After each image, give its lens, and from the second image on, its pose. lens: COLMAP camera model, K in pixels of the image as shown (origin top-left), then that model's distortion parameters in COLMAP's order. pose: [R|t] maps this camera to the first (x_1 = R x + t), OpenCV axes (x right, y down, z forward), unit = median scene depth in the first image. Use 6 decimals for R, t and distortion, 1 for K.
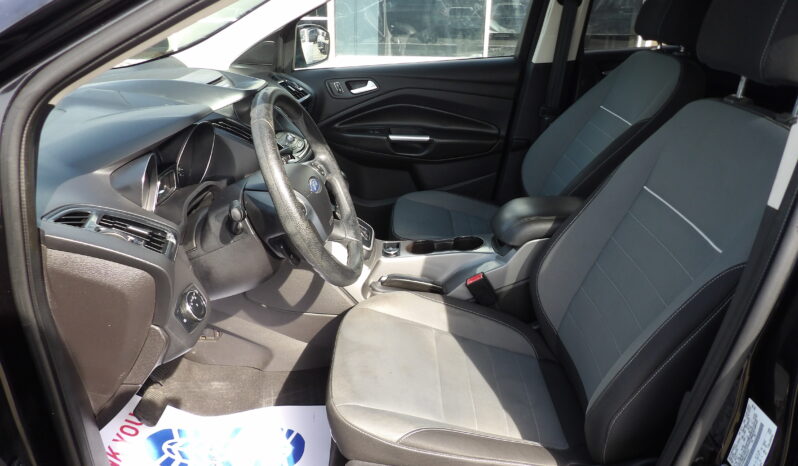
lens RADIAL K [[564.0, 0, 399.0], [0, 564.0, 233.0], [0, 0, 1]] dist [-0.012517, -0.000732]
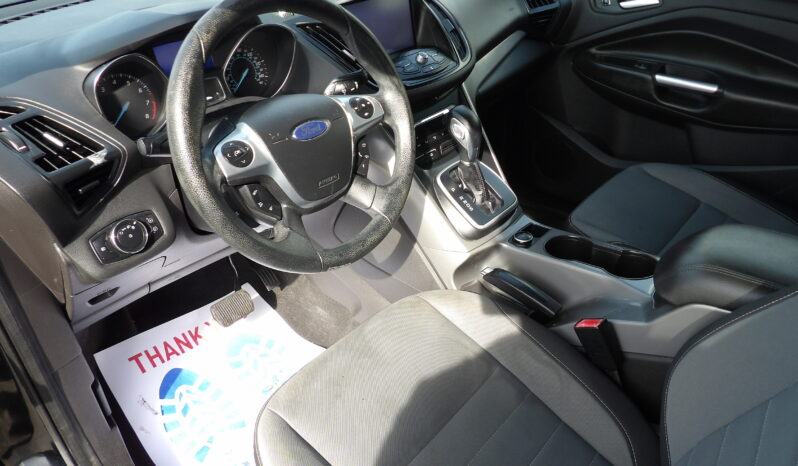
lens RADIAL K [[564.0, 0, 399.0], [0, 564.0, 233.0], [0, 0, 1]] dist [-0.012517, -0.000732]
pose [[0.754140, 0.321438, -0.572669, 0.203401], [-0.225924, 0.945783, 0.233350, -0.078150], [0.616628, -0.046599, 0.785874, 0.247534]]
